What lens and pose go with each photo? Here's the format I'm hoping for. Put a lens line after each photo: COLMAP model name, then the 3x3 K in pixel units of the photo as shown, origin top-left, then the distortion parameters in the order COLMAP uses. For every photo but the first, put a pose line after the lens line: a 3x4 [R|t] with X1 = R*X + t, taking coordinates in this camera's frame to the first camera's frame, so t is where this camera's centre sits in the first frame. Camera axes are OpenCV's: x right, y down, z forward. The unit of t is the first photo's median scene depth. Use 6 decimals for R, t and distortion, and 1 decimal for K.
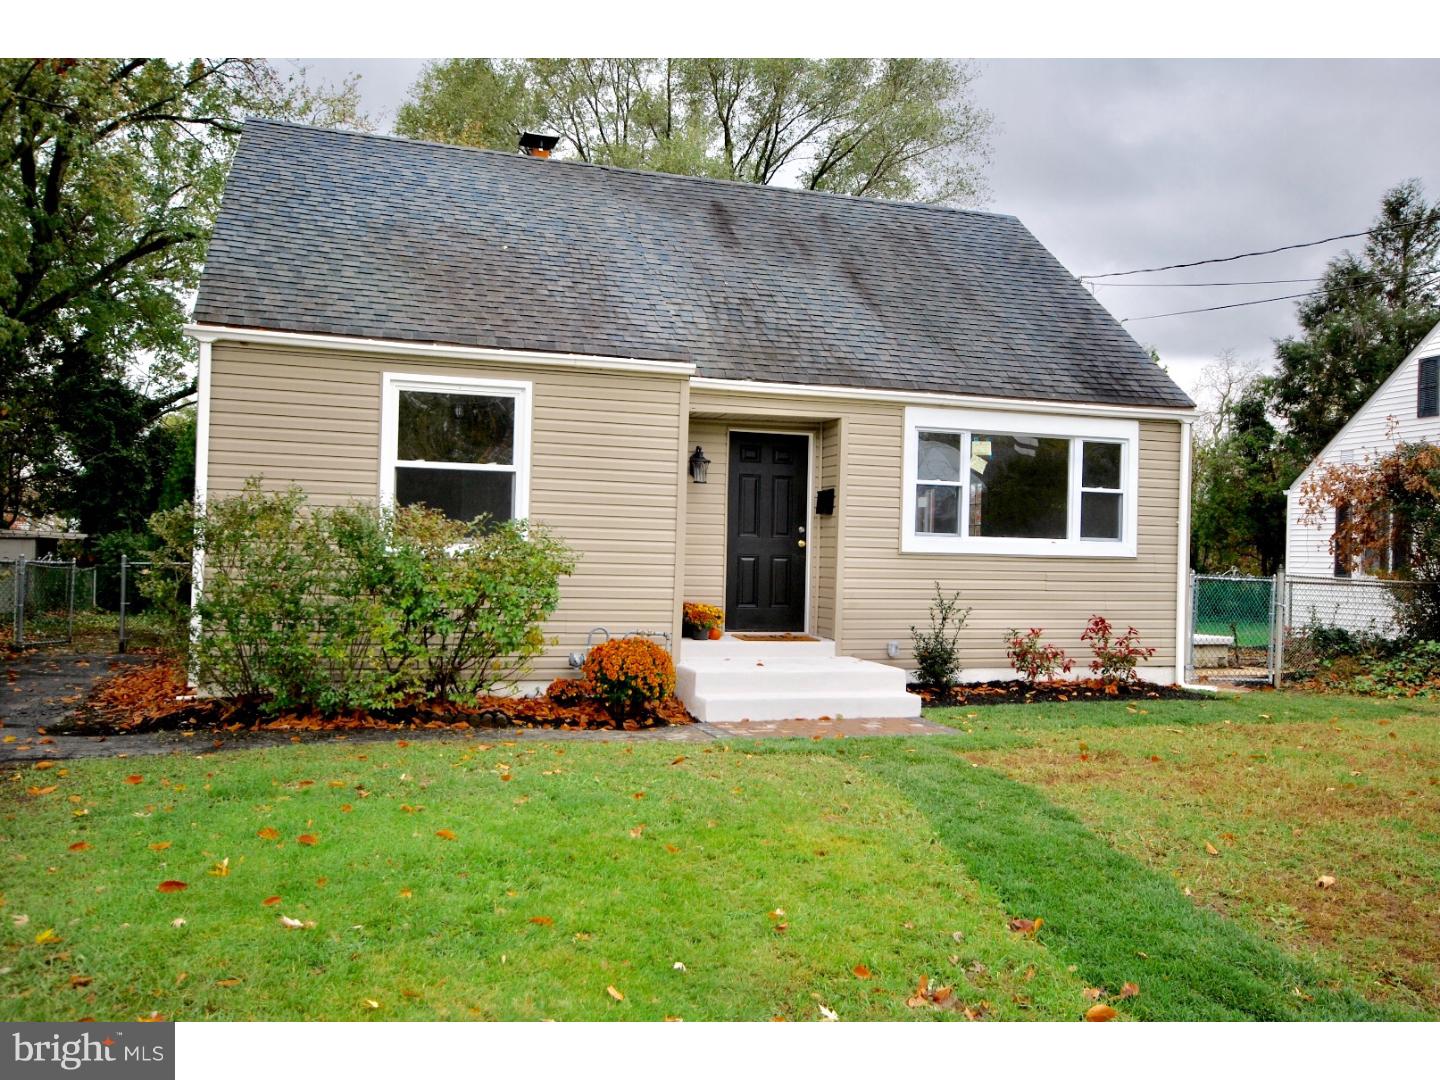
lens RADIAL K [[1201.3, 0, 723.3], [0, 1201.3, 543.7], [0, 0, 1]] dist [0.016498, 0.015091]
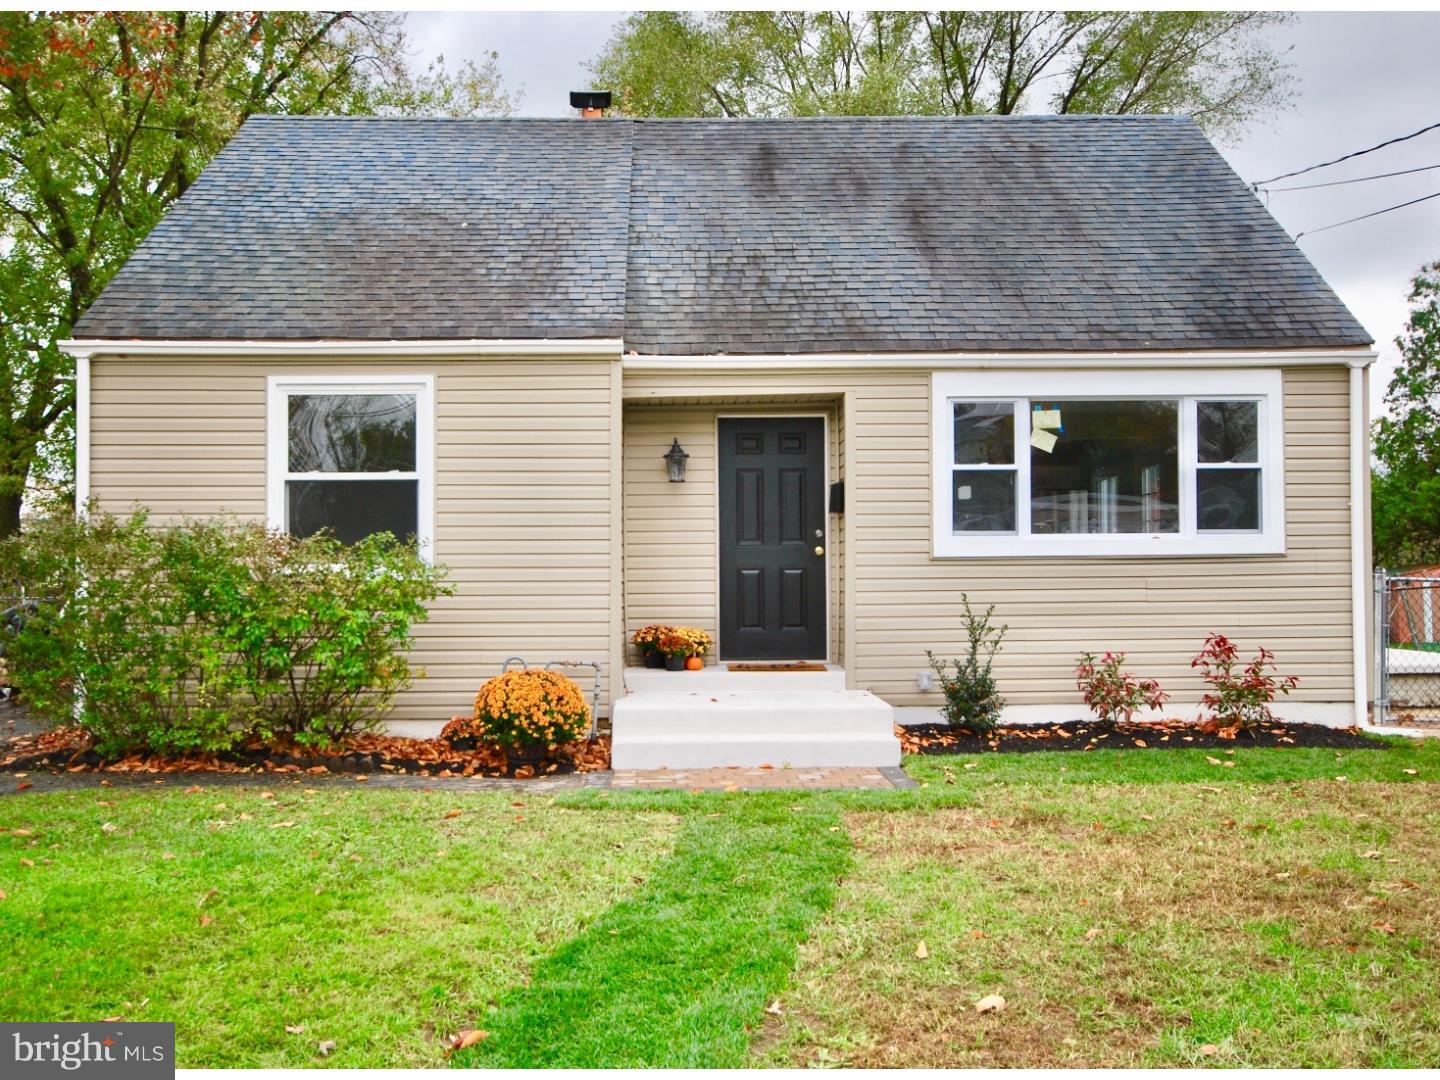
lens RADIAL K [[1393.8, 0, 683.6], [0, 1393.8, 541.7], [0, 0, 1]] dist [0.022662, 0.000000]
pose [[0.954415, -0.036282, -0.296268, 0.266593], [0.031721, 0.999293, -0.020189, 0.010225], [0.296791, 0.009871, 0.954891, 0.078760]]
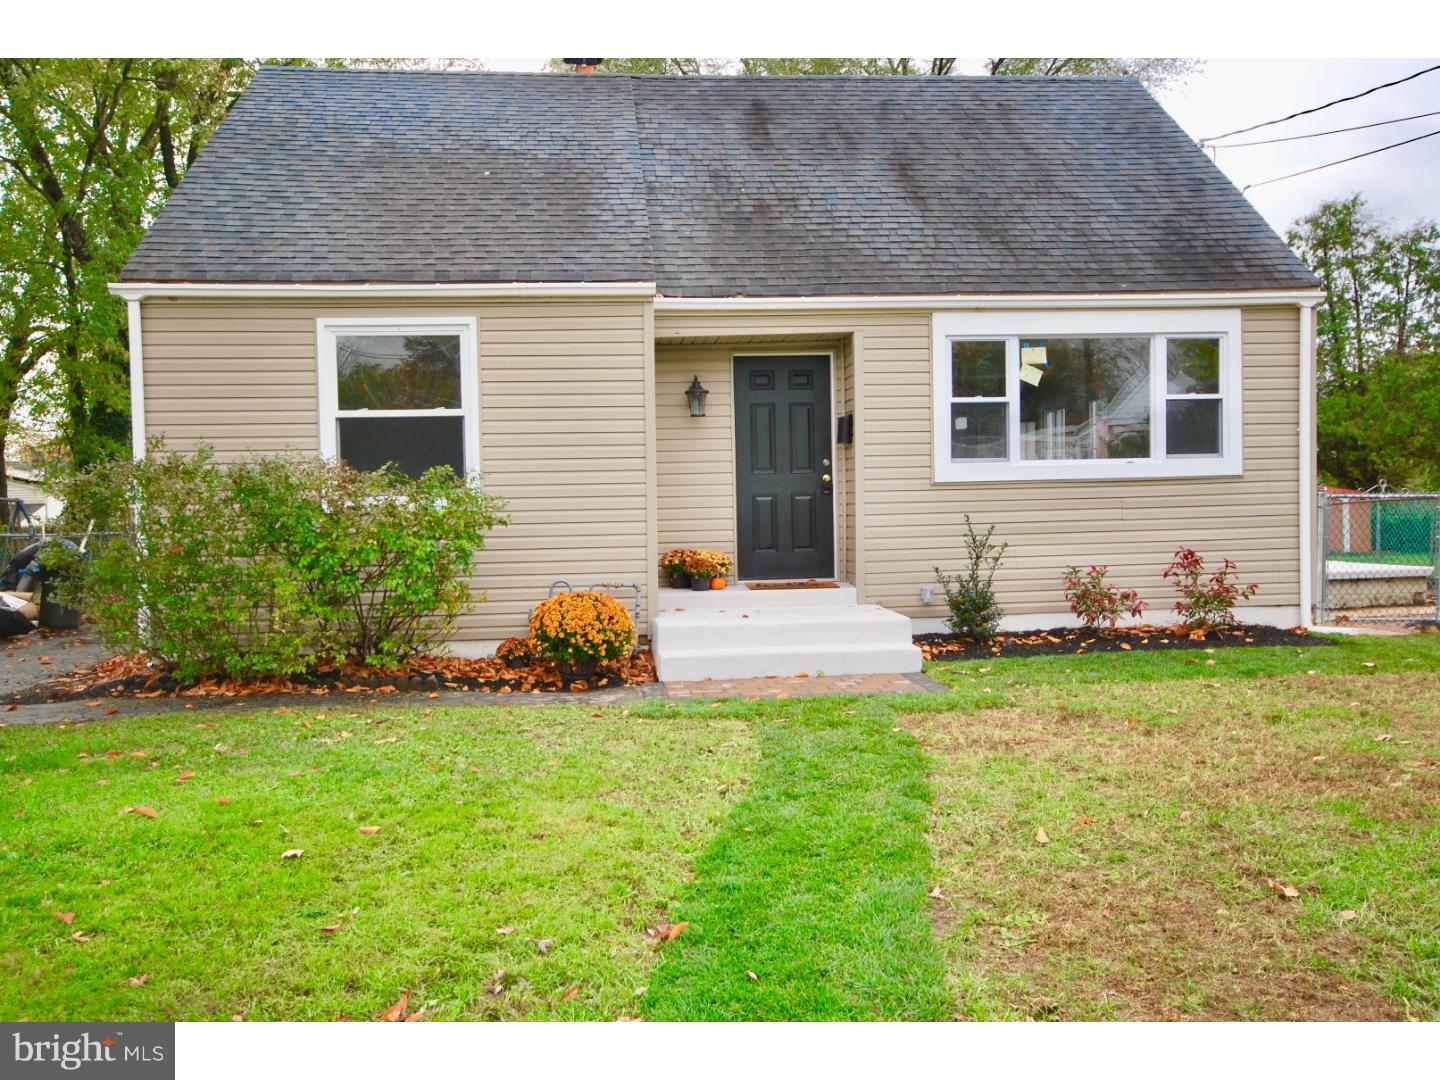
lens RADIAL K [[1266.1, 0, 714.1], [0, 1266.1, 545.2], [0, 0, 1]] dist [0.014809, 0.027171]
pose [[0.974616, -0.036983, -0.220807, 0.195744], [0.046547, 0.998183, 0.038269, 0.009734], [0.218991, -0.047575, 0.974566, 0.074253]]
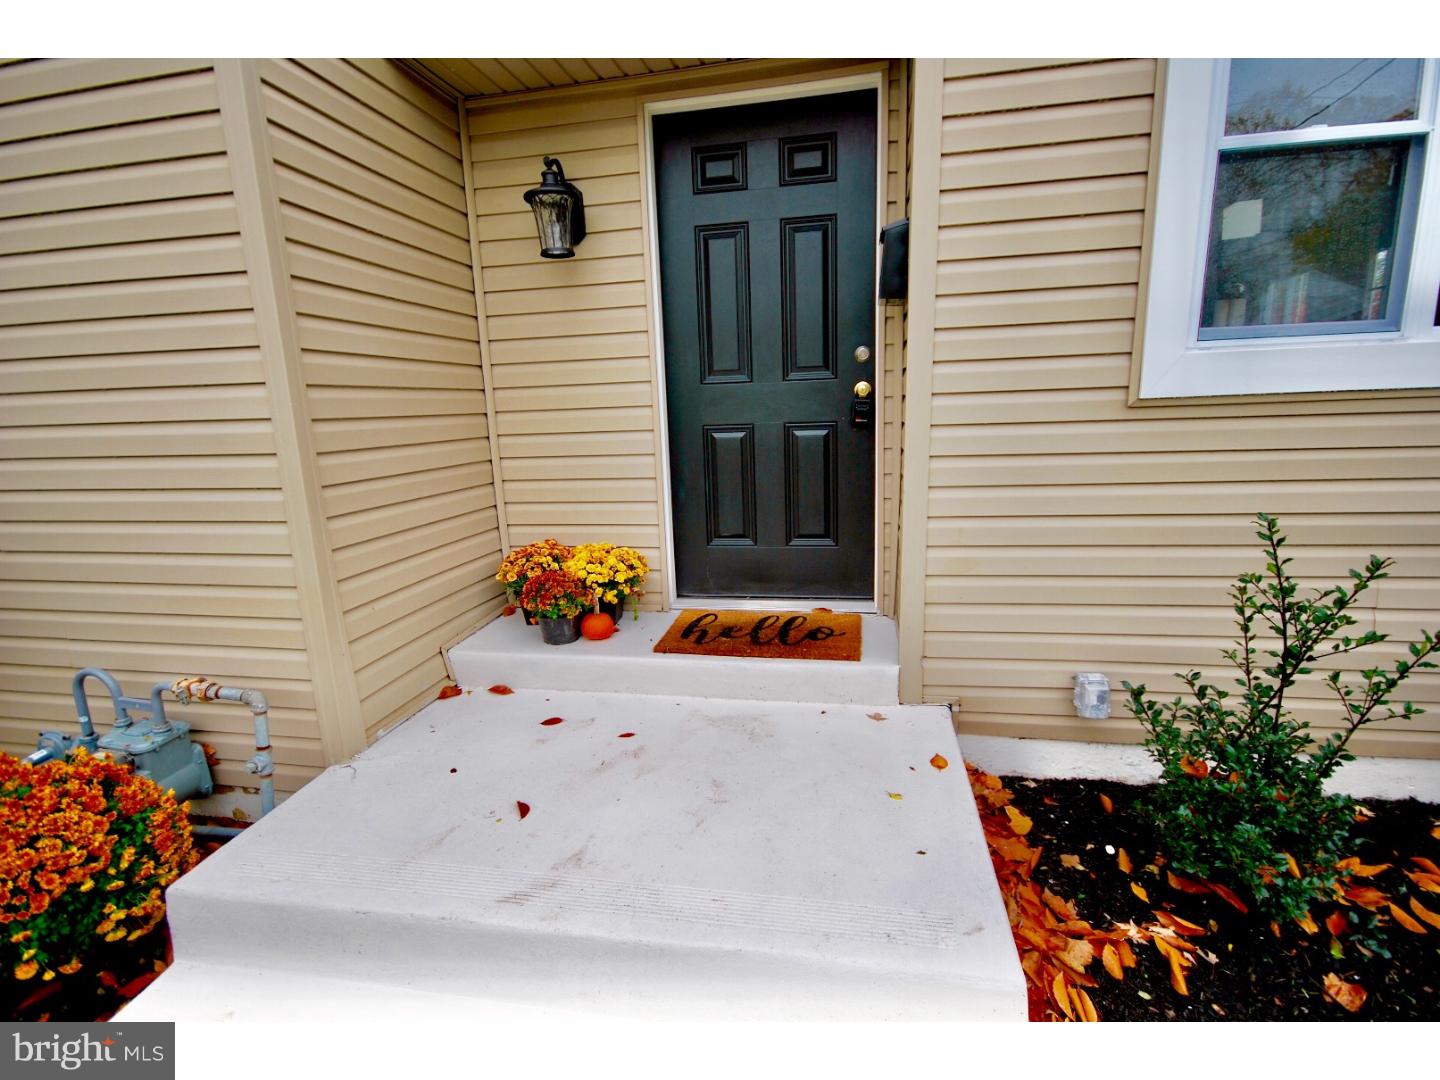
lens RADIAL K [[715.2, 0, 713.3], [0, 715.2, 536.5], [0, 0, 1]] dist [0.007158, 0.000151]
pose [[0.868520, 0.037831, -0.494208, 0.147510], [0.063564, 0.980348, 0.186753, 0.000191], [0.491561, -0.193613, 0.849048, 0.793186]]
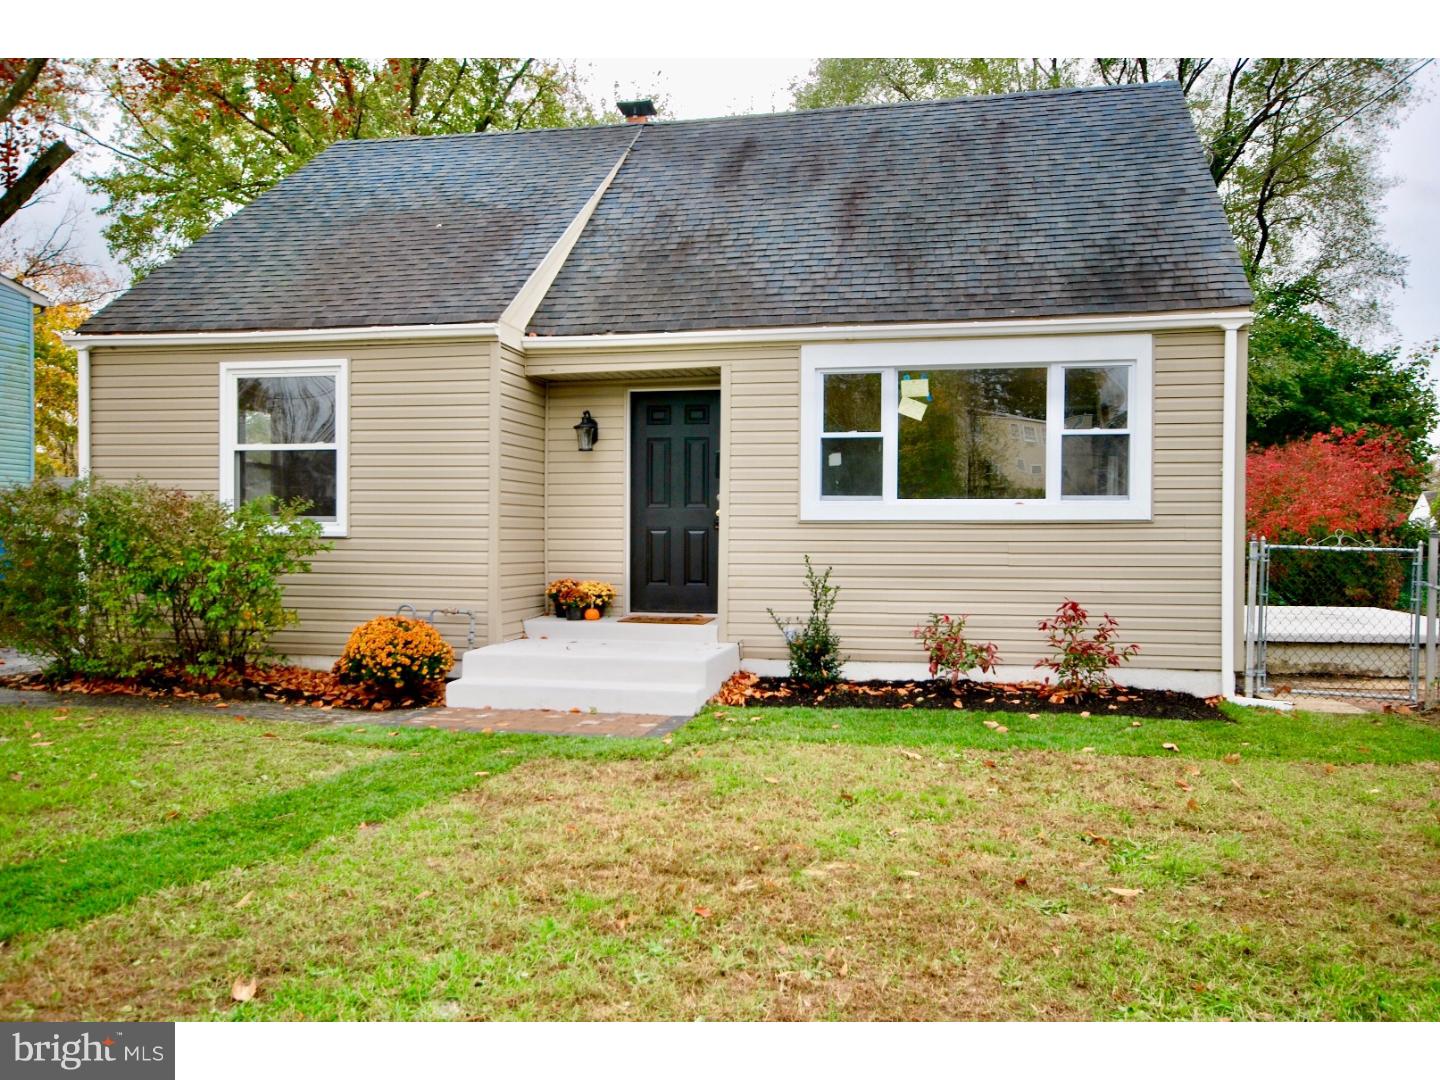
lens RADIAL K [[1201.3, 0, 716.4], [0, 1201.3, 540.4], [0, 0, 1]] dist [0.016498, 0.015091]
pose [[0.858369, -0.014942, -0.512816, 0.533127], [0.021034, 0.999760, 0.006078, 0.014758], [0.512602, -0.016004, 0.858477, 0.255092]]
